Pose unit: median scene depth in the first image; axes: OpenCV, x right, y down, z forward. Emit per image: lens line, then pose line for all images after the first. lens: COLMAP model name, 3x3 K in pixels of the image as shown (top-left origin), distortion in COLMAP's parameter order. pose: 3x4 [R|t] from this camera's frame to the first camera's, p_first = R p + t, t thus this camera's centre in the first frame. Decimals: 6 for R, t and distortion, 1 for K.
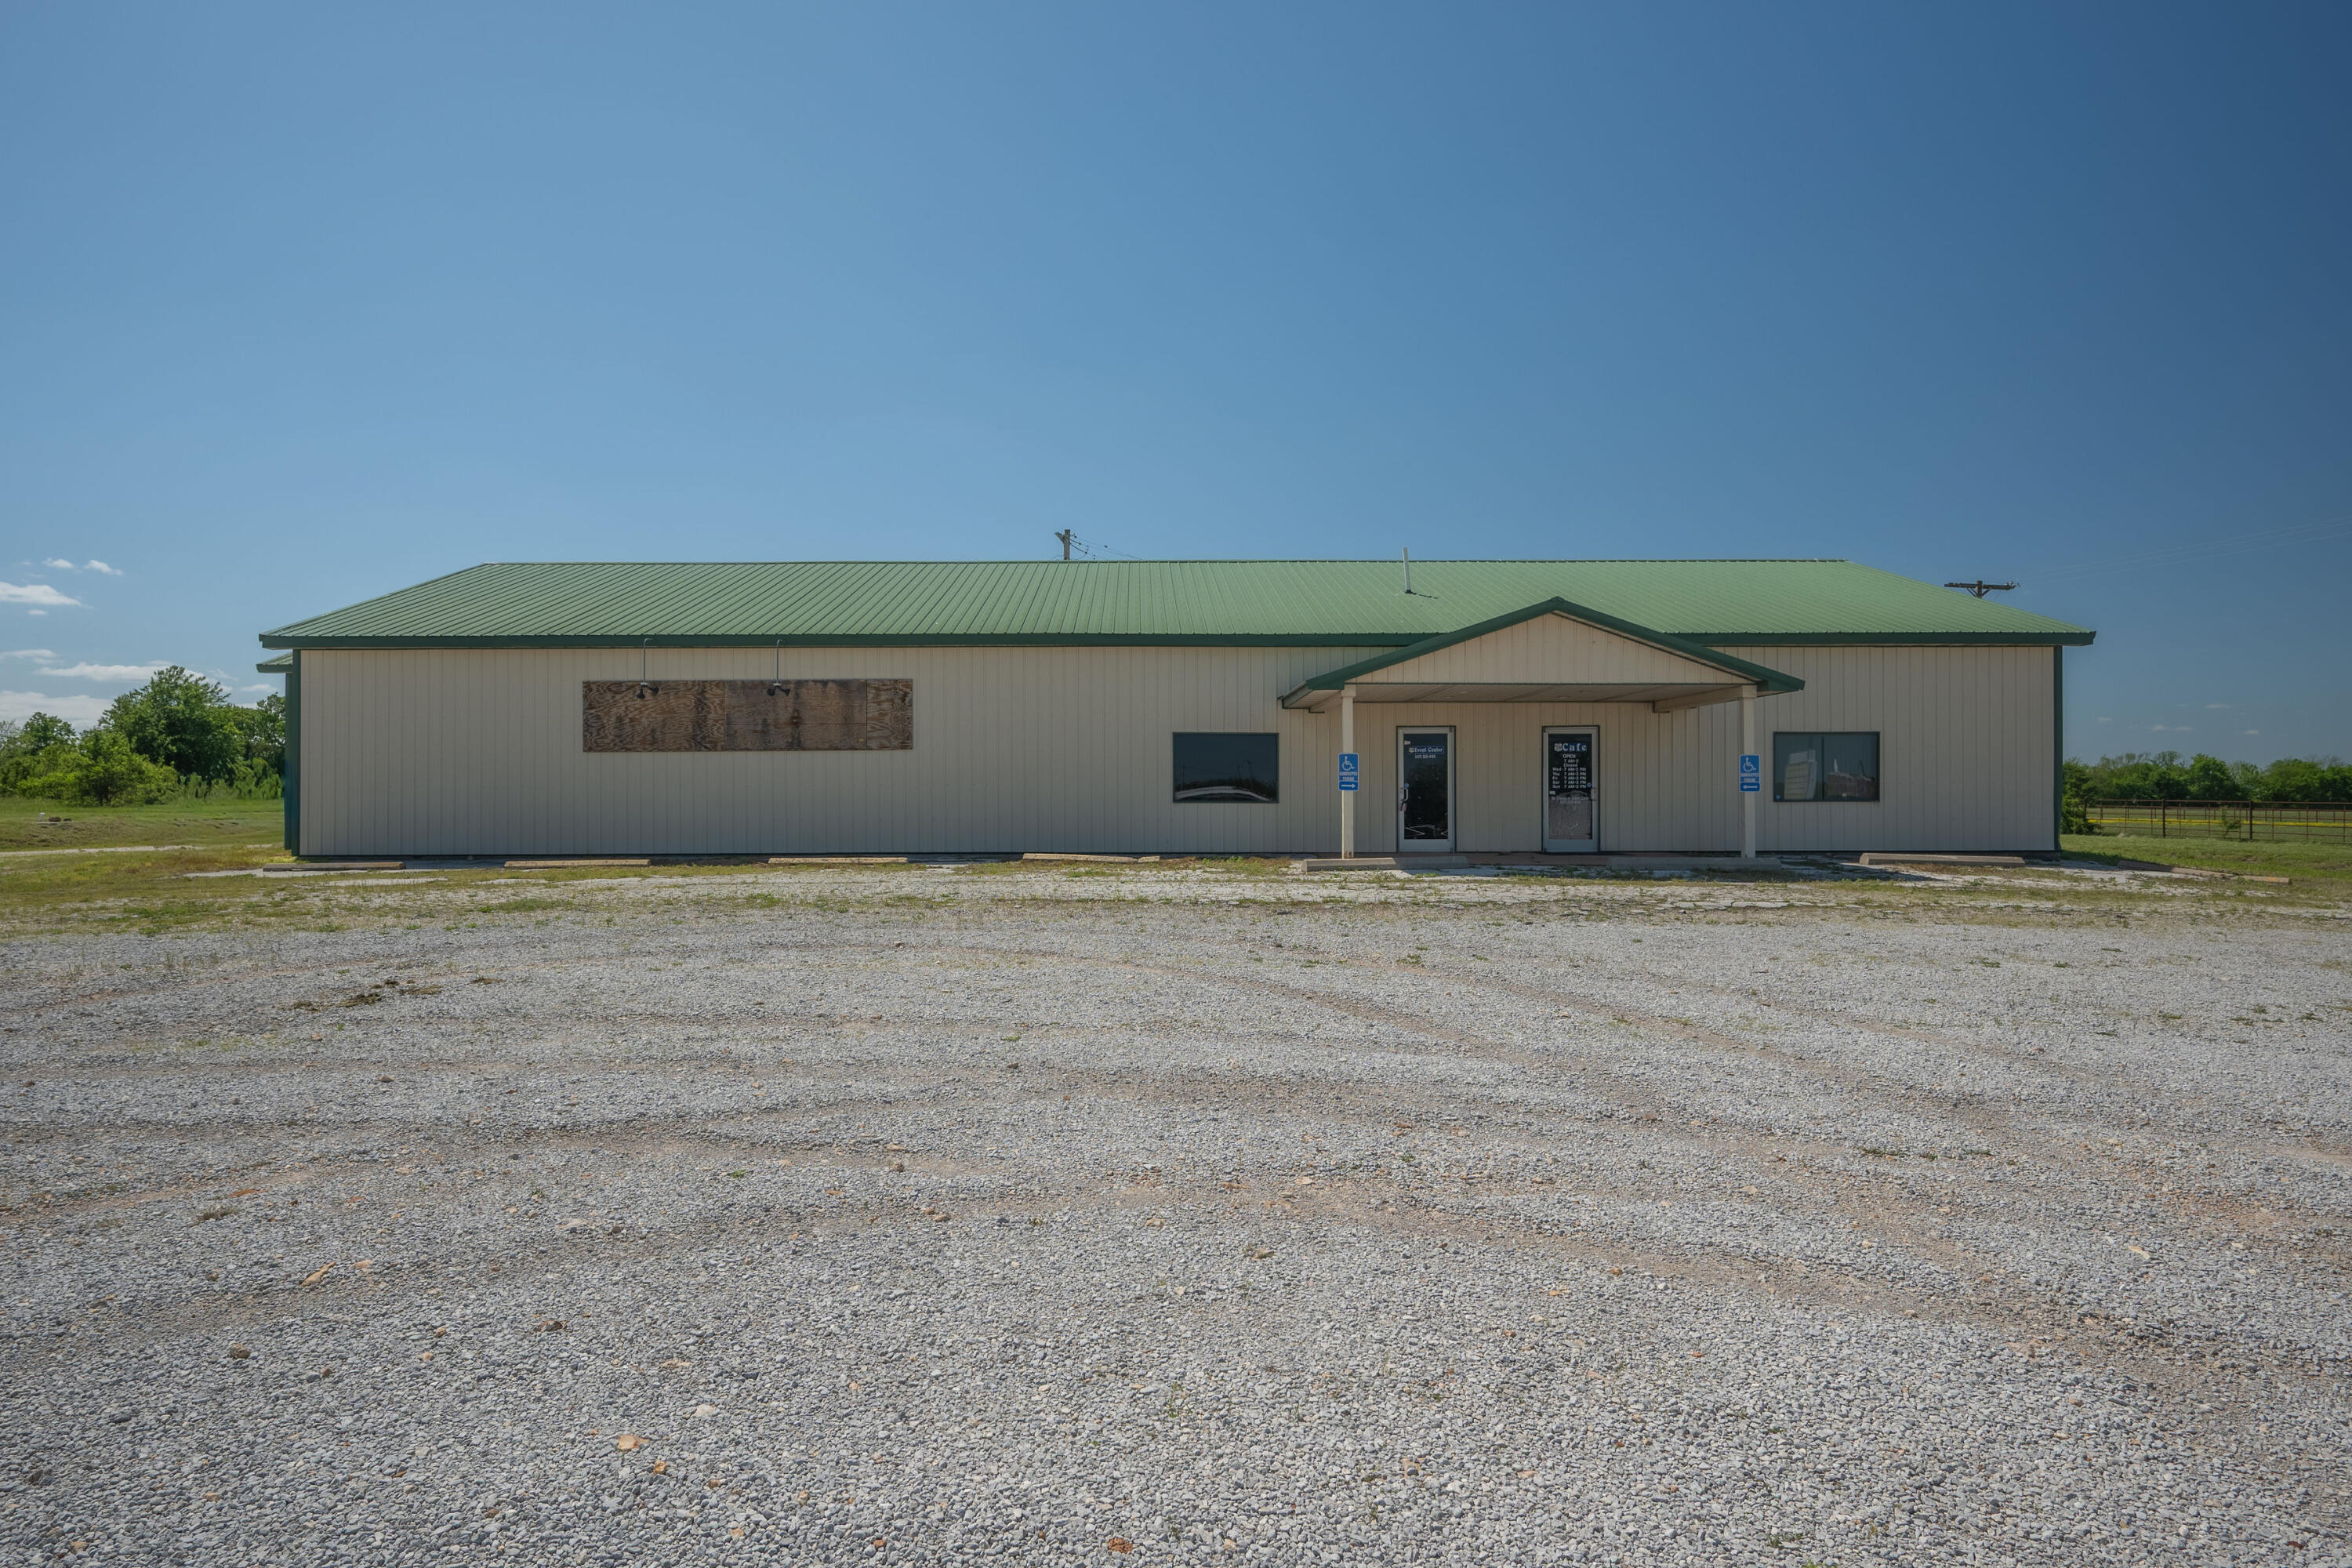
lens RADIAL K [[1175.2, 0, 1170.0], [0, 1175.2, 789.1], [0, 0, 1]] dist [-0.002340, -0.000541]
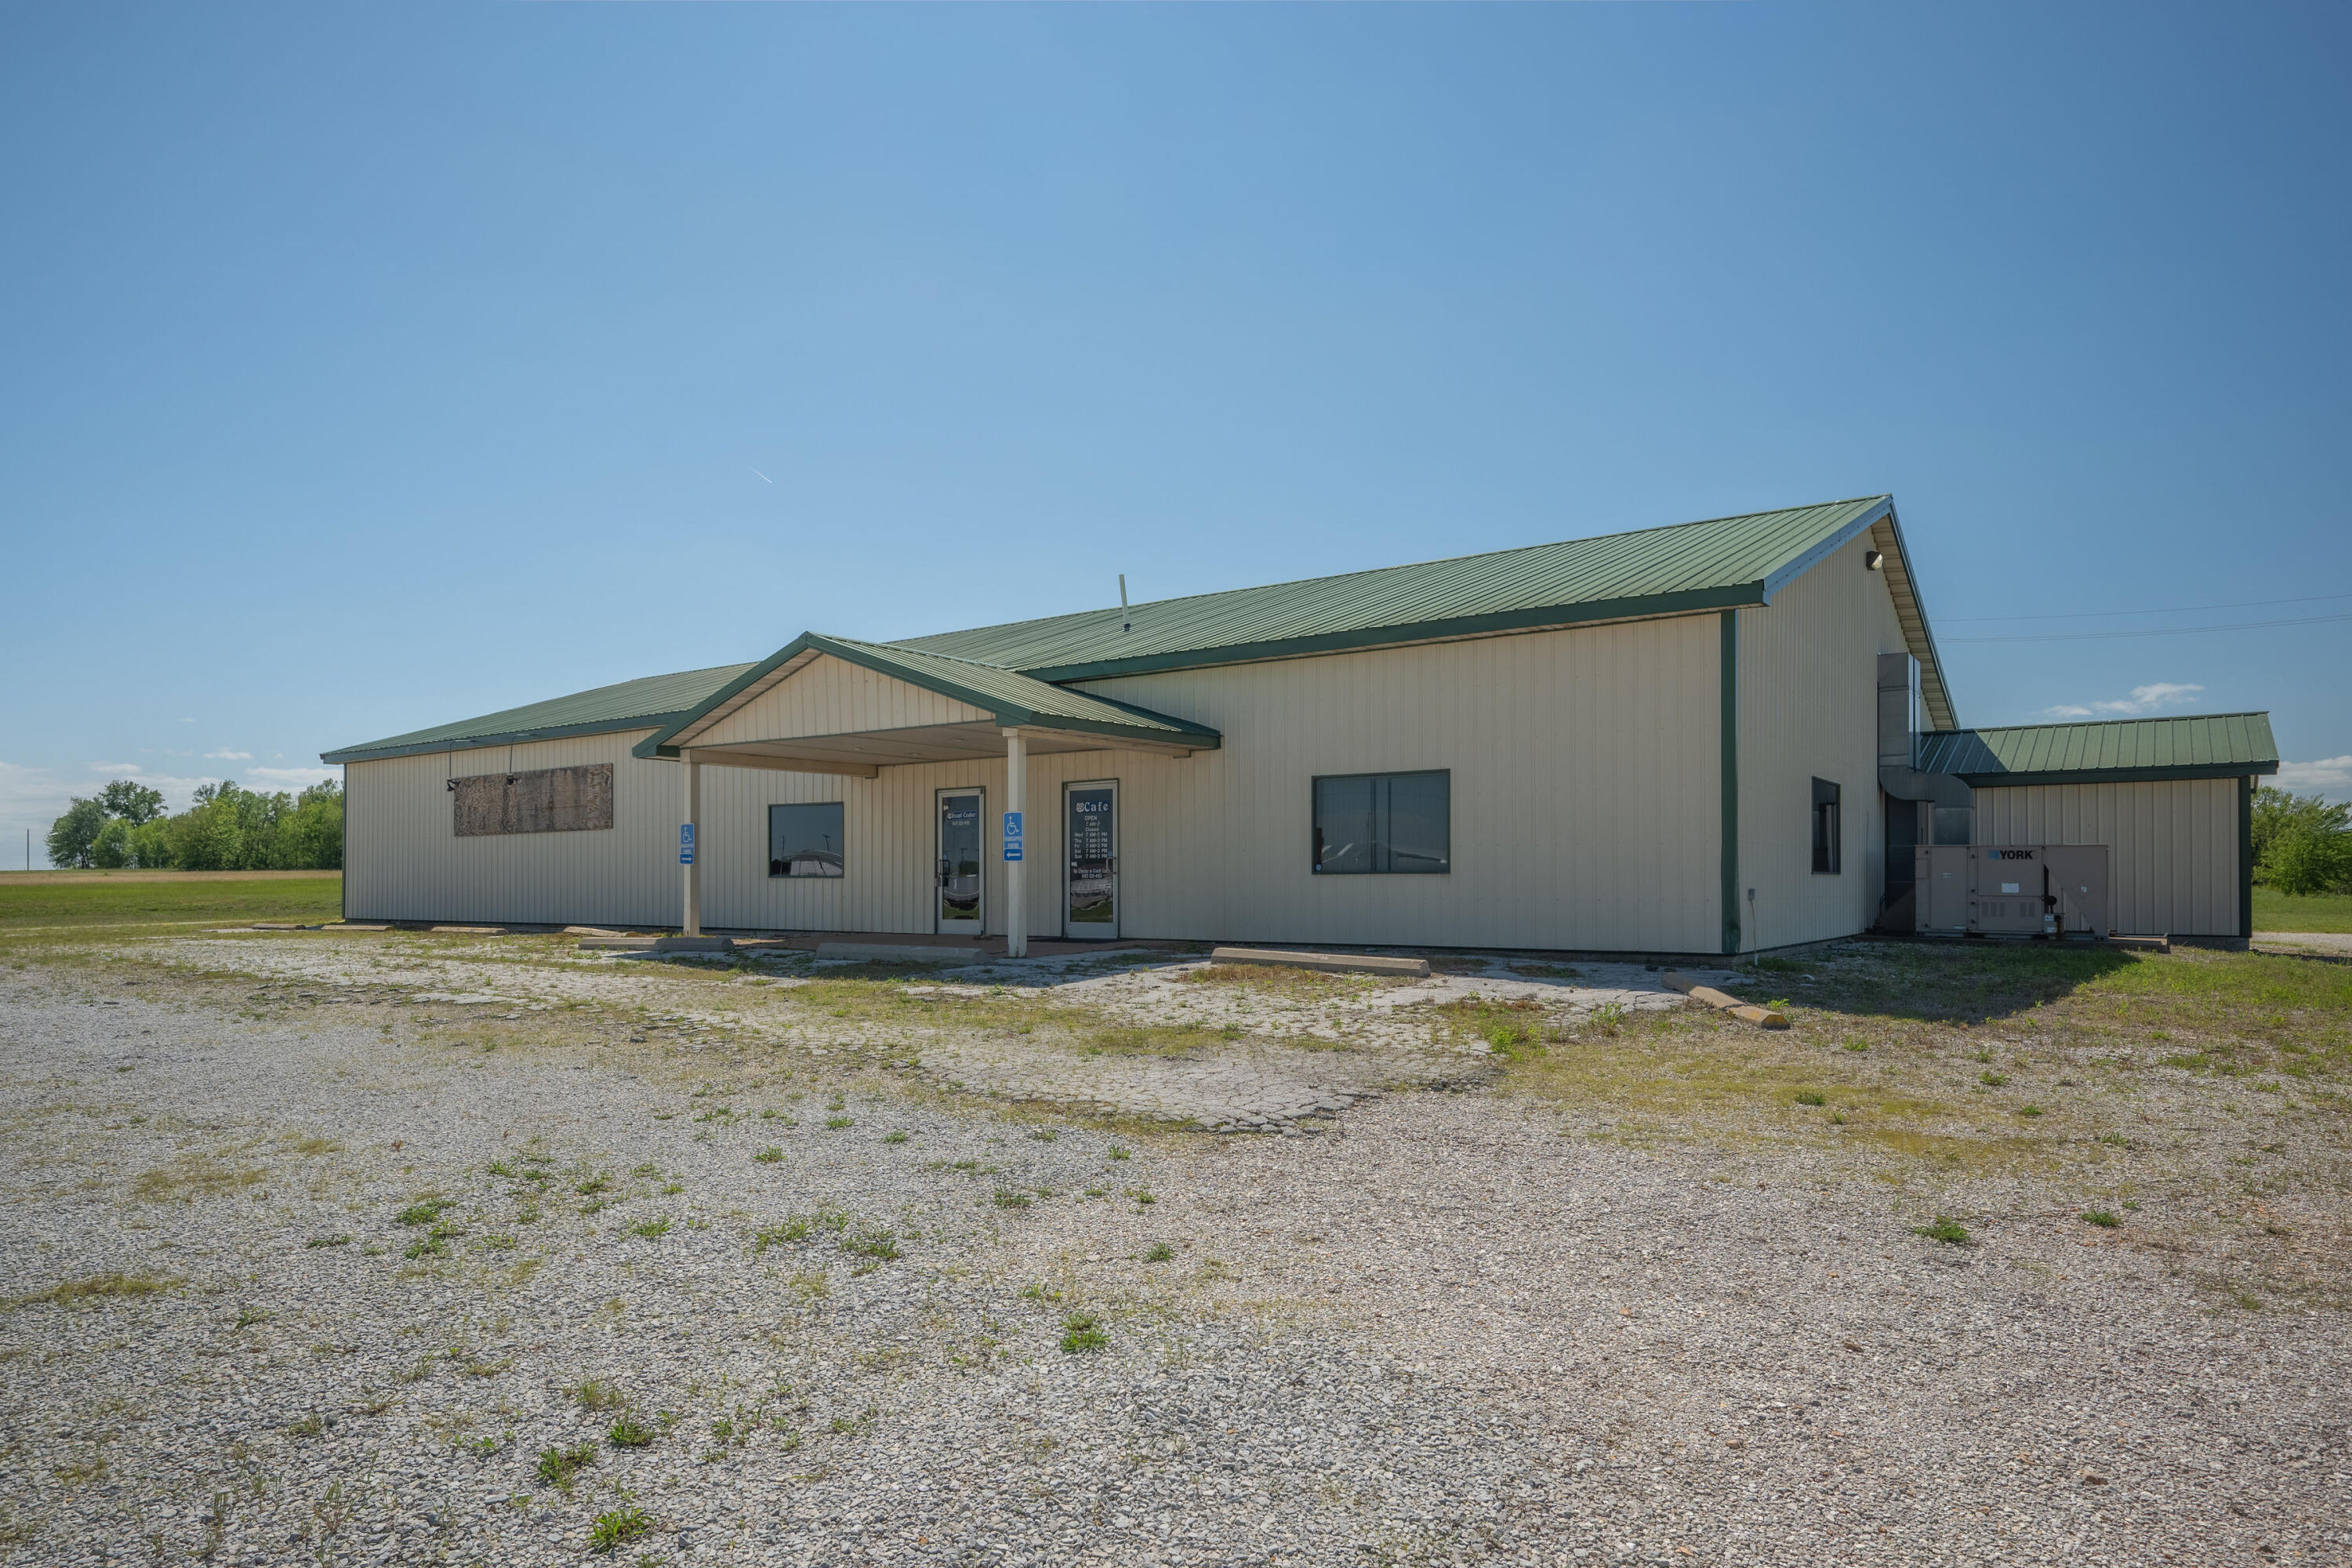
lens RADIAL K [[1305.8, 0, 1166.0], [0, 1305.8, 861.7], [0, 0, 1]] dist [0.000044, 0.001356]
pose [[0.833333, -0.008717, -0.552702, 0.858152], [0.006471, 0.999961, -0.006014, 0.006982], [0.552733, 0.001435, 0.833357, 0.287498]]
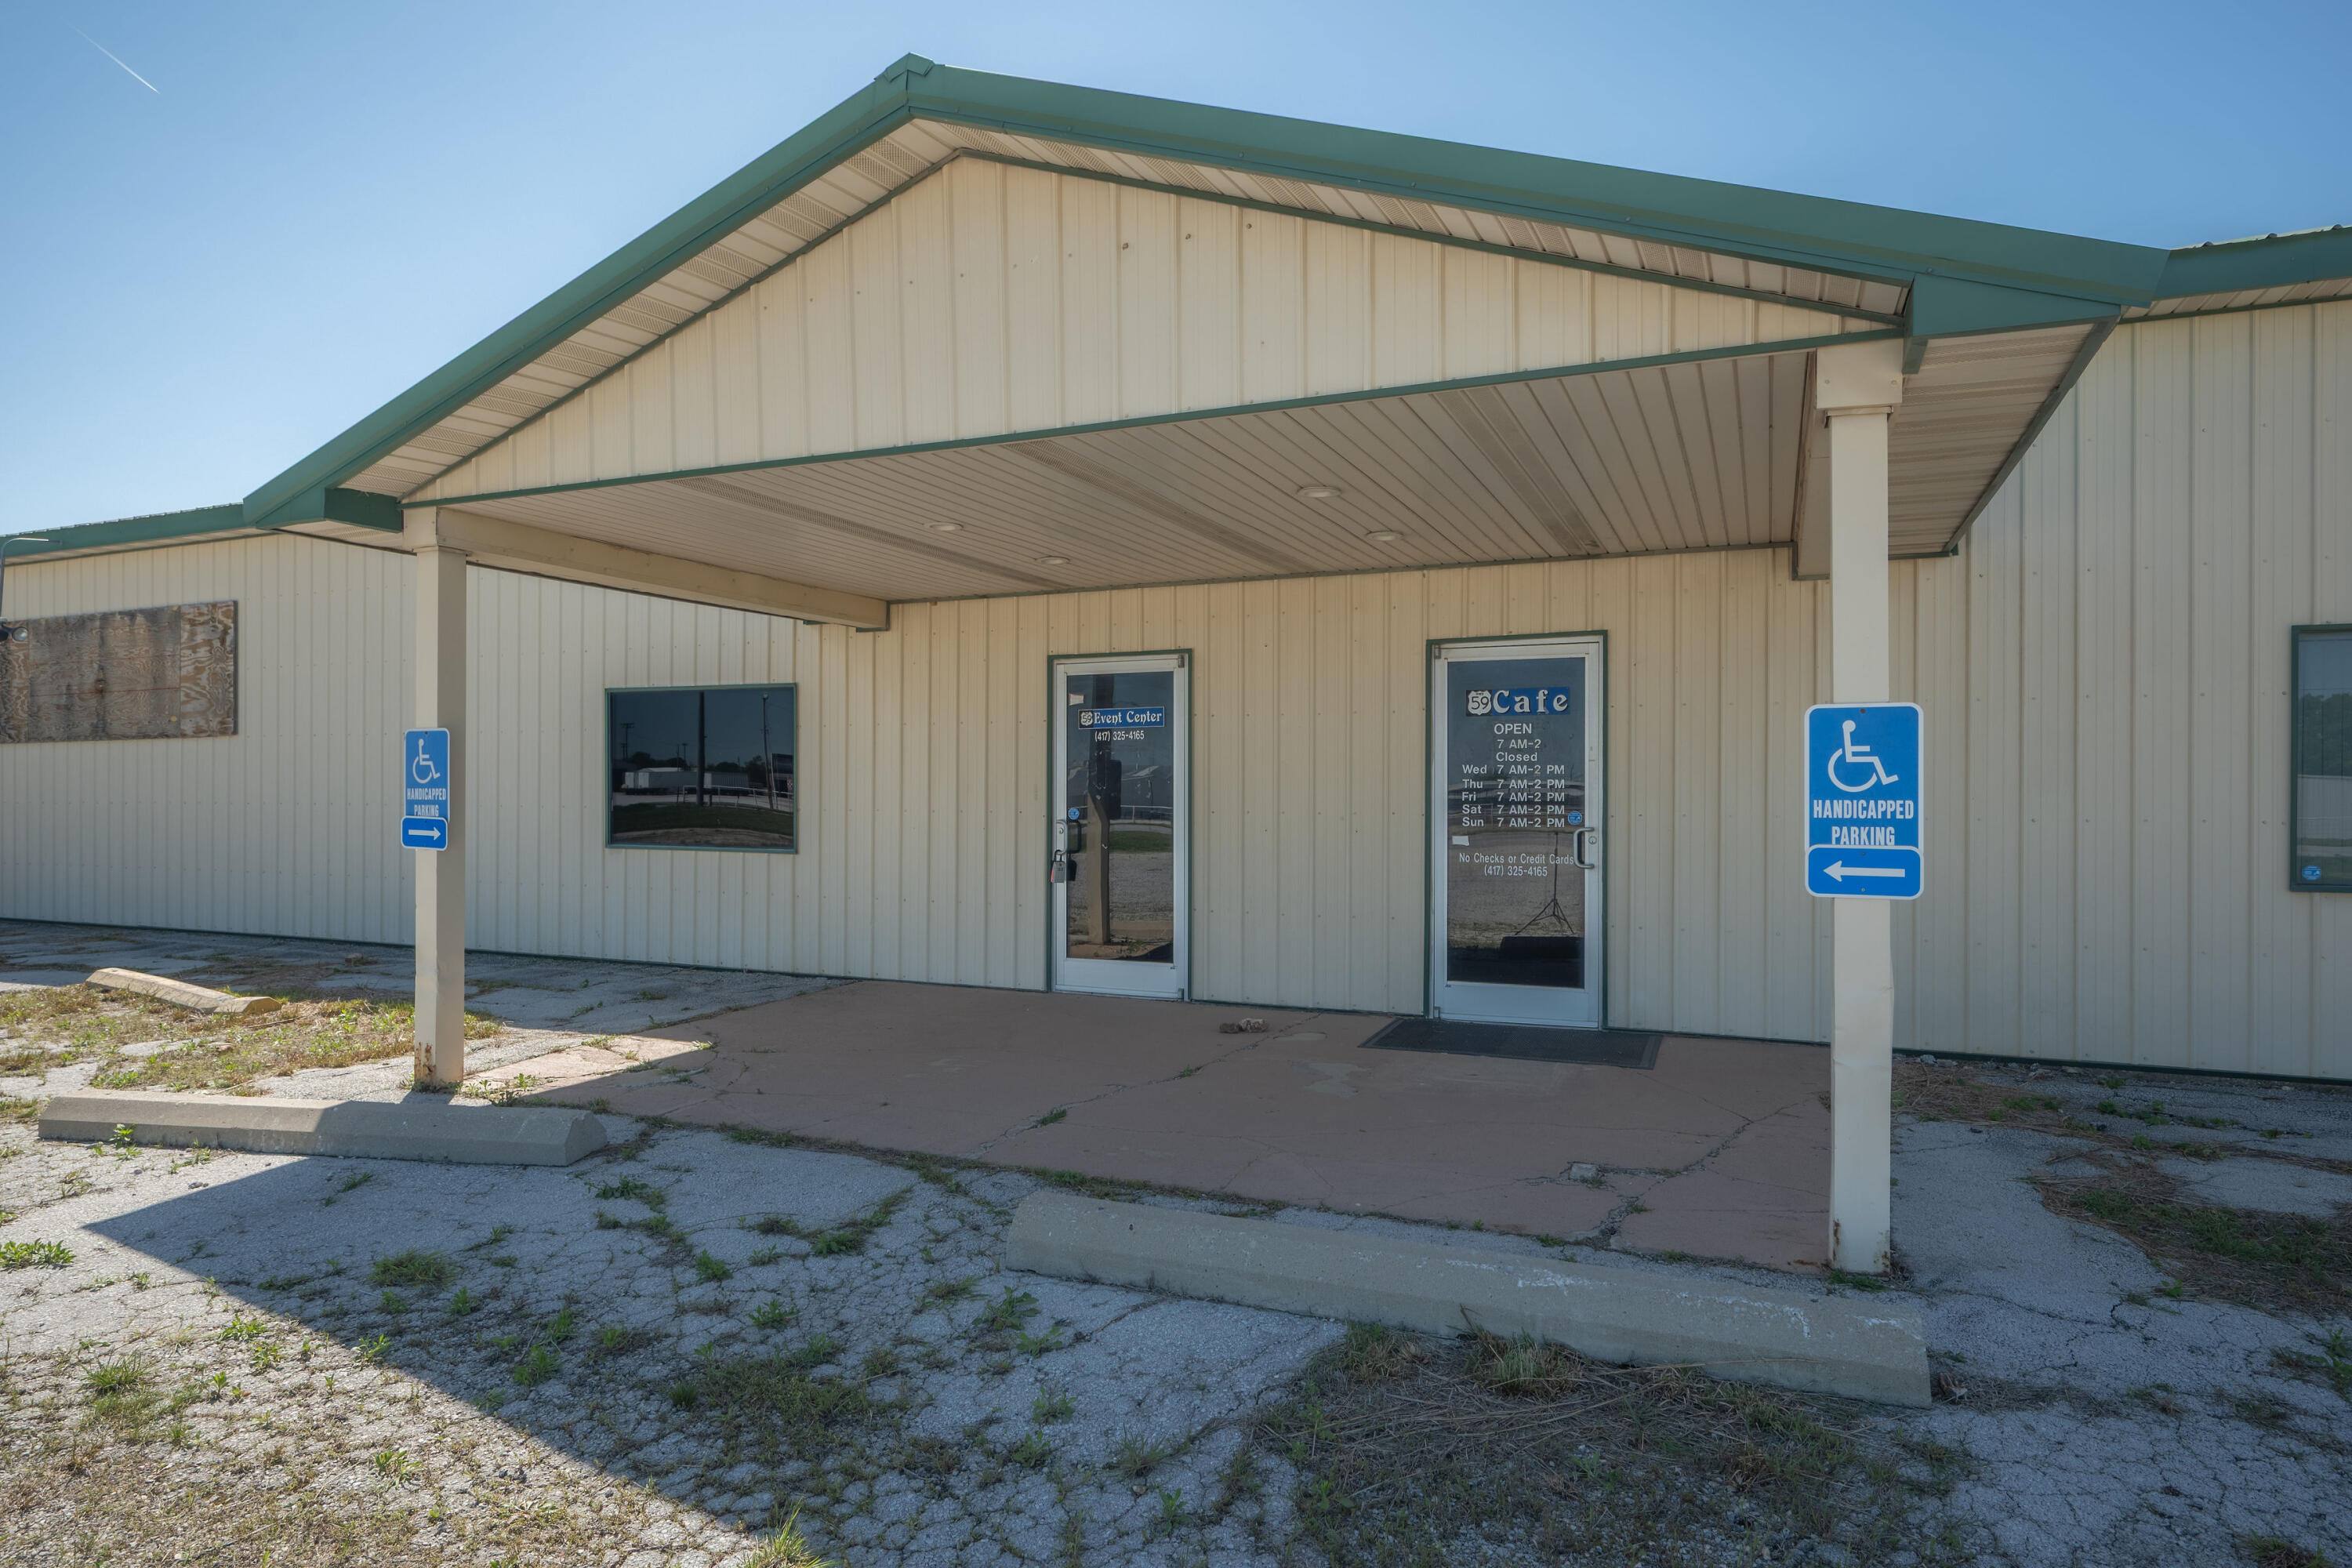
lens RADIAL K [[1305.8, 0, 1186.9], [0, 1305.8, 784.6], [0, 0, 1]] dist [0.000044, 0.001356]
pose [[0.926195, 0.000964, -0.377043, 0.386788], [0.001359, 0.999982, 0.005895, -0.014751], [0.377042, -0.005972, 0.926177, 0.623909]]
